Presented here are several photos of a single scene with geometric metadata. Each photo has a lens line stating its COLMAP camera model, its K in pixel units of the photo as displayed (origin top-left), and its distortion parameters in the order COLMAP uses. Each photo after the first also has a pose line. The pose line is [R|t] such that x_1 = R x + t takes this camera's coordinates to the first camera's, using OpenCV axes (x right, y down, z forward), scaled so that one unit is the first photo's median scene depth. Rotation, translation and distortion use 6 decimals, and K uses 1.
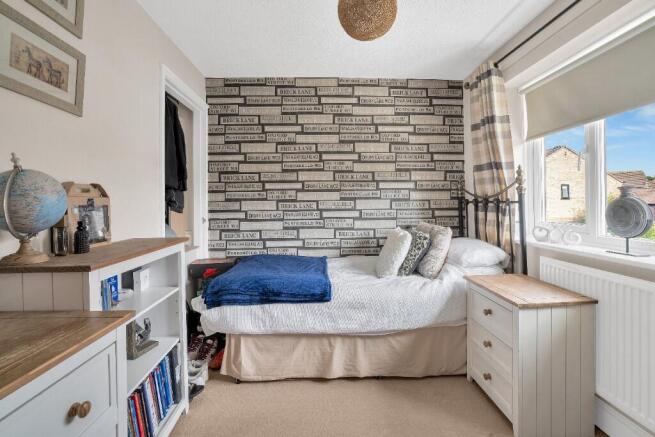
lens RADIAL K [[311.0, 0, 327.9], [0, 311.0, 198.5], [0, 0, 1]] dist [-0.056561, 0.020894]
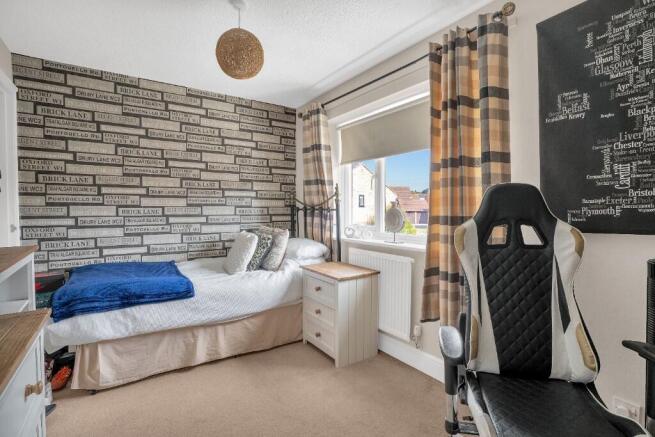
lens RADIAL K [[311.0, 0, 327.9], [0, 311.0, 198.5], [0, 0, 1]] dist [-0.056561, 0.020894]
pose [[0.848427, 0.026897, 0.528628, -0.139300], [-0.016987, 0.999577, -0.023597, -0.005338], [-0.529039, 0.011040, 0.848526, -0.162775]]
